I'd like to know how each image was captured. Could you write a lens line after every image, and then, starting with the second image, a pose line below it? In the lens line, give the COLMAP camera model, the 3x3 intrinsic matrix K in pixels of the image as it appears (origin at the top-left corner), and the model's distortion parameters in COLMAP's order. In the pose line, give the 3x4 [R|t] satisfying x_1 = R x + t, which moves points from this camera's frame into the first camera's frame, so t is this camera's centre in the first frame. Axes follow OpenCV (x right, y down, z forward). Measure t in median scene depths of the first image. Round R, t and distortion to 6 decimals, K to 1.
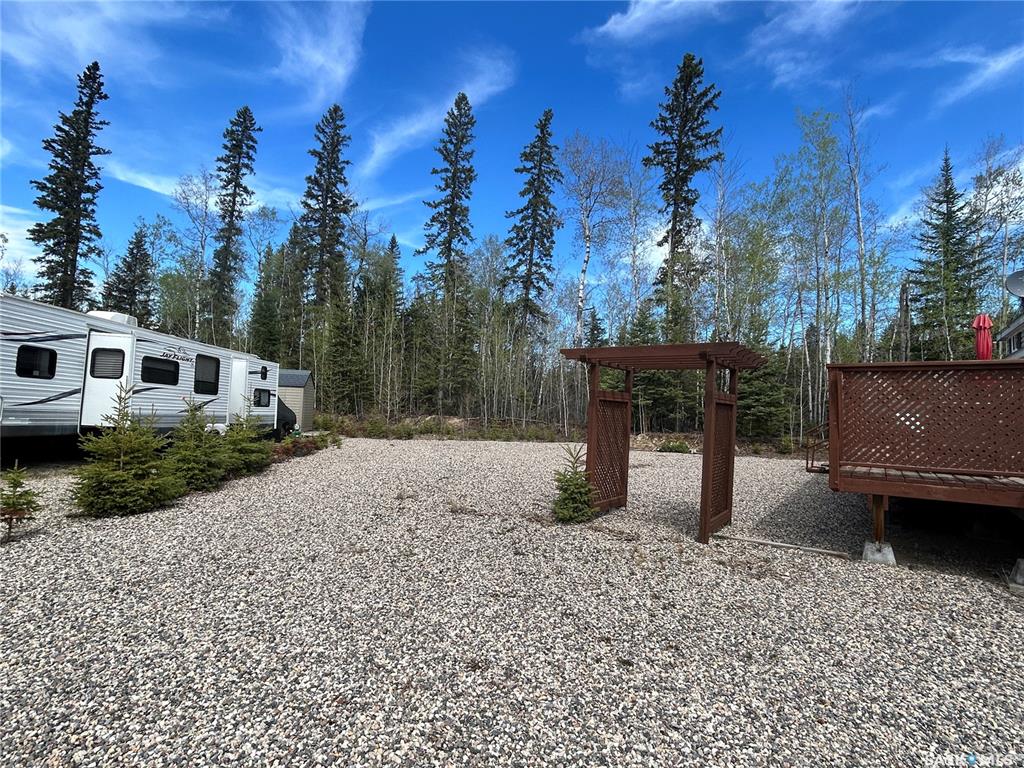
lens RADIAL K [[540.2, 0, 514.3], [0, 540.2, 383.7], [0, 0, 1]] dist [-0.004806, 0.002303]
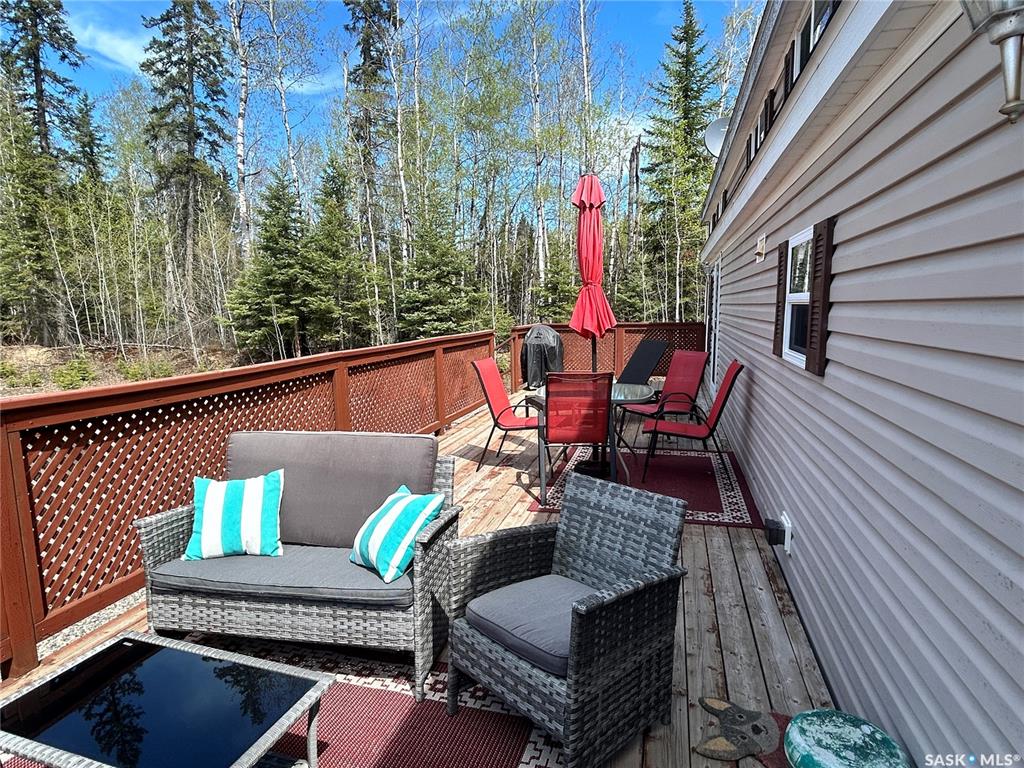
lens RADIAL K [[590.7, 0, 512.0], [0, 590.7, 384.0], [0, 0, 1]] dist [-0.008938, 0.008993]
pose [[0.943319, -0.087957, 0.320020, 0.191043], [0.024989, 0.980329, 0.195784, -0.016227], [-0.330946, -0.176690, 0.926960, 0.156964]]
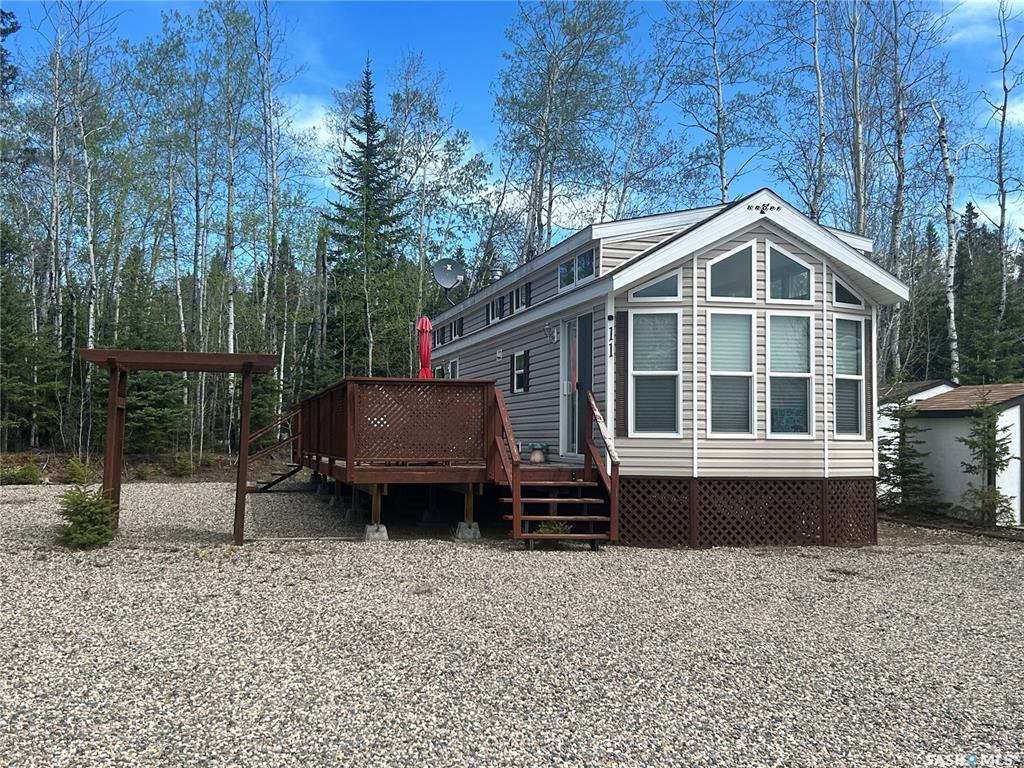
lens RADIAL K [[1133.7, 0, 517.5], [0, 1133.7, 377.4], [0, 0, 1]] dist [0.080693, 0.000000]
pose [[0.663793, 0.009487, 0.747856, -0.187072], [-0.026001, 0.999608, 0.010399, -0.013062], [-0.747464, -0.026348, 0.663780, -0.168602]]
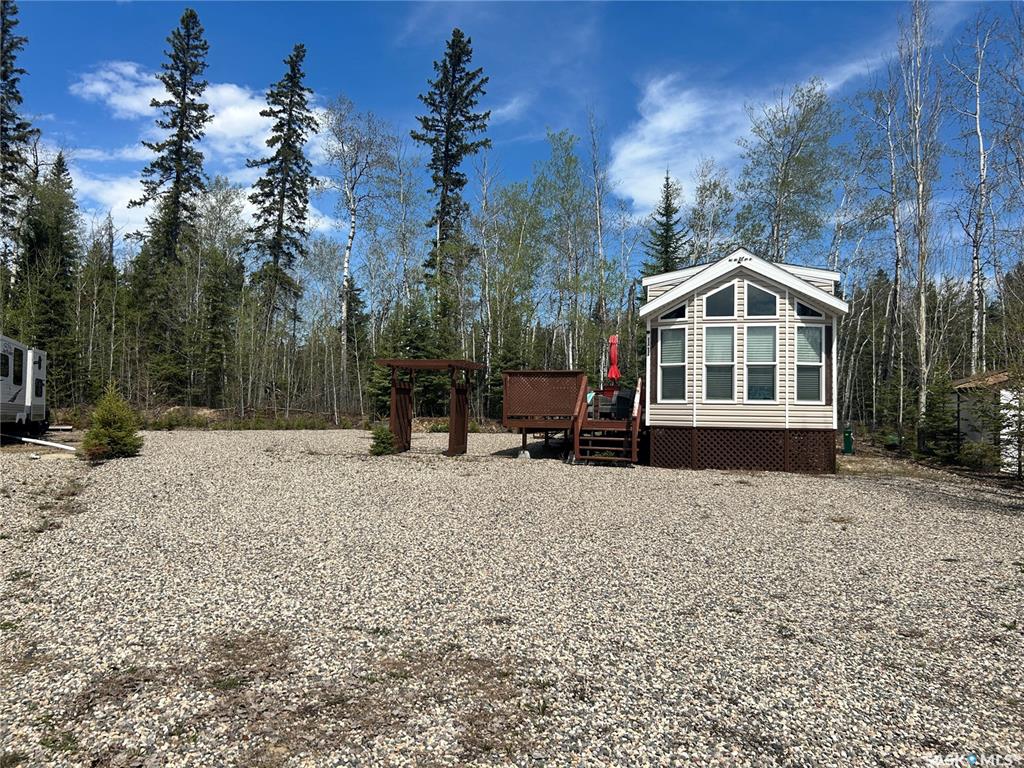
lens RADIAL K [[774.2, 0, 512.8], [0, 774.2, 387.8], [0, 0, 1]] dist [0.002736, -0.007537]
pose [[0.931873, -0.009762, 0.362653, -0.096020], [-0.001844, 0.999498, 0.031643, -0.011919], [-0.362780, -0.030156, 0.931387, -0.355774]]
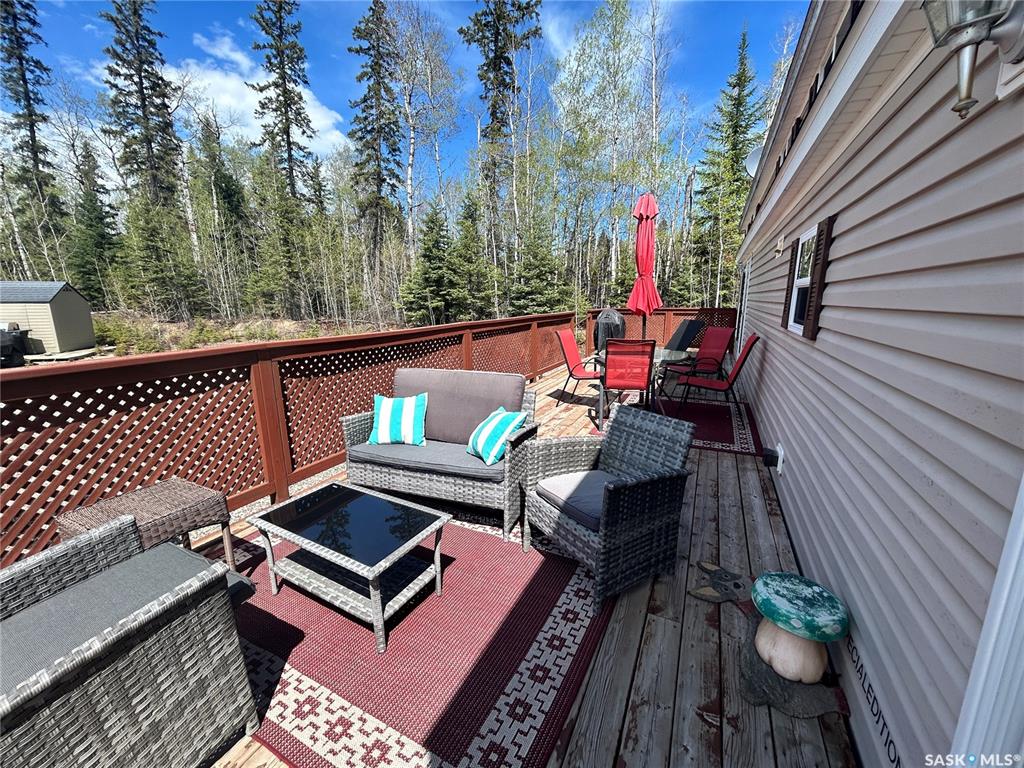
lens RADIAL K [[412.5, 0, 514.3], [0, 412.5, 381.6], [0, 0, 1]] dist [-0.001595, 0.000982]
pose [[0.987758, -0.069346, 0.139736, 0.192665], [0.031222, 0.965518, 0.258457, -0.014110], [-0.152841, -0.250930, 0.955863, 0.153217]]
